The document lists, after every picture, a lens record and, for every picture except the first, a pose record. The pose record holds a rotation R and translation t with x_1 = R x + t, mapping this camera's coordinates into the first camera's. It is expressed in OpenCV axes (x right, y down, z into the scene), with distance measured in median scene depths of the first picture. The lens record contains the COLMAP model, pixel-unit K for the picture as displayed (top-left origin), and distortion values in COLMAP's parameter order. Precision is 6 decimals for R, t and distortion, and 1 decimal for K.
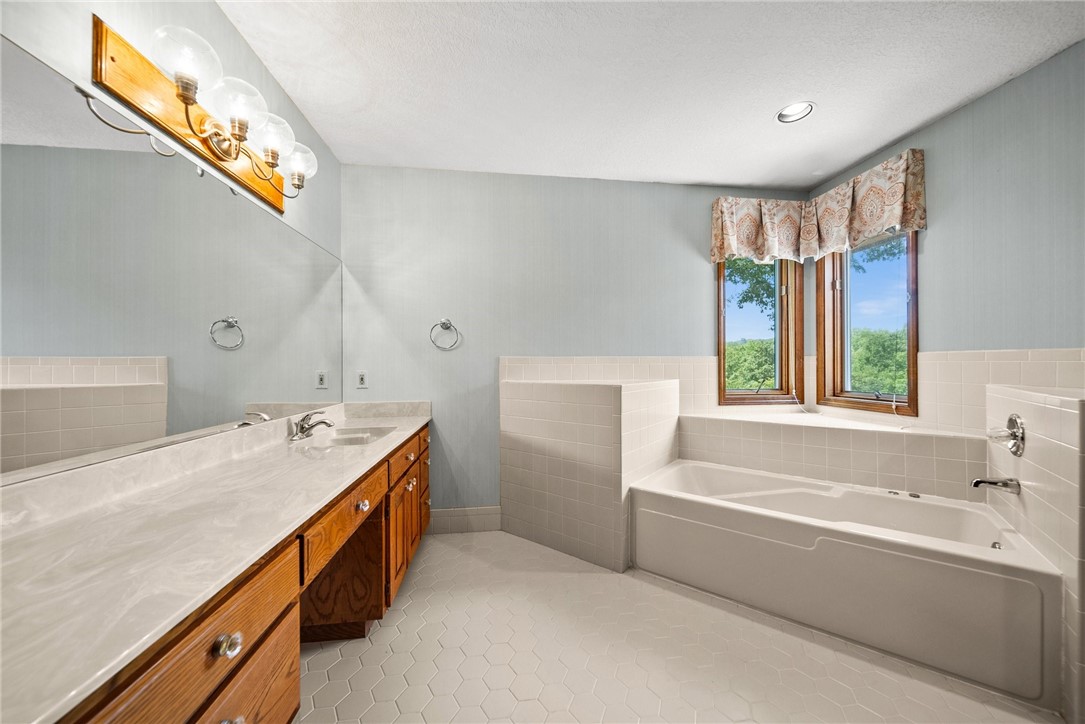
lens RADIAL K [[389.8, 0, 544.8], [0, 389.8, 361.0], [0, 0, 1]] dist [-0.001550, -0.001025]
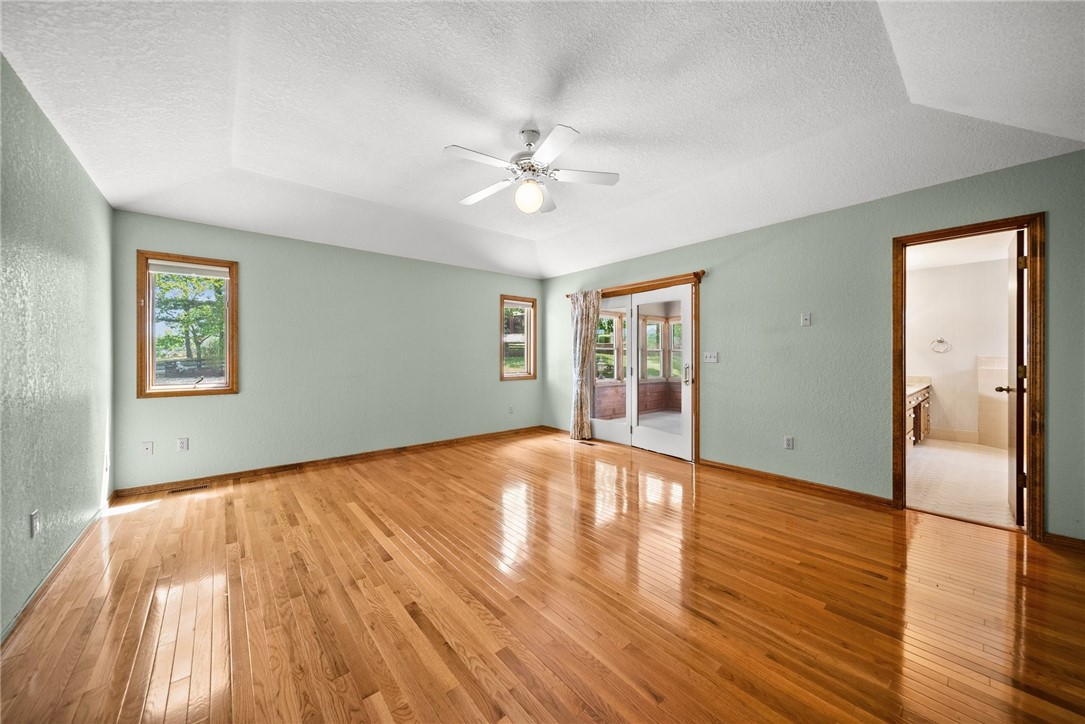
lens RADIAL K [[389.8, 0, 545.7], [0, 389.8, 357.9], [0, 0, 1]] dist [-0.001550, -0.001025]
pose [[0.567249, -0.000603, -0.823546, 0.268132], [0.001674, 0.999999, 0.000421, -0.003134], [0.823545, -0.001617, 0.567249, -1.947321]]
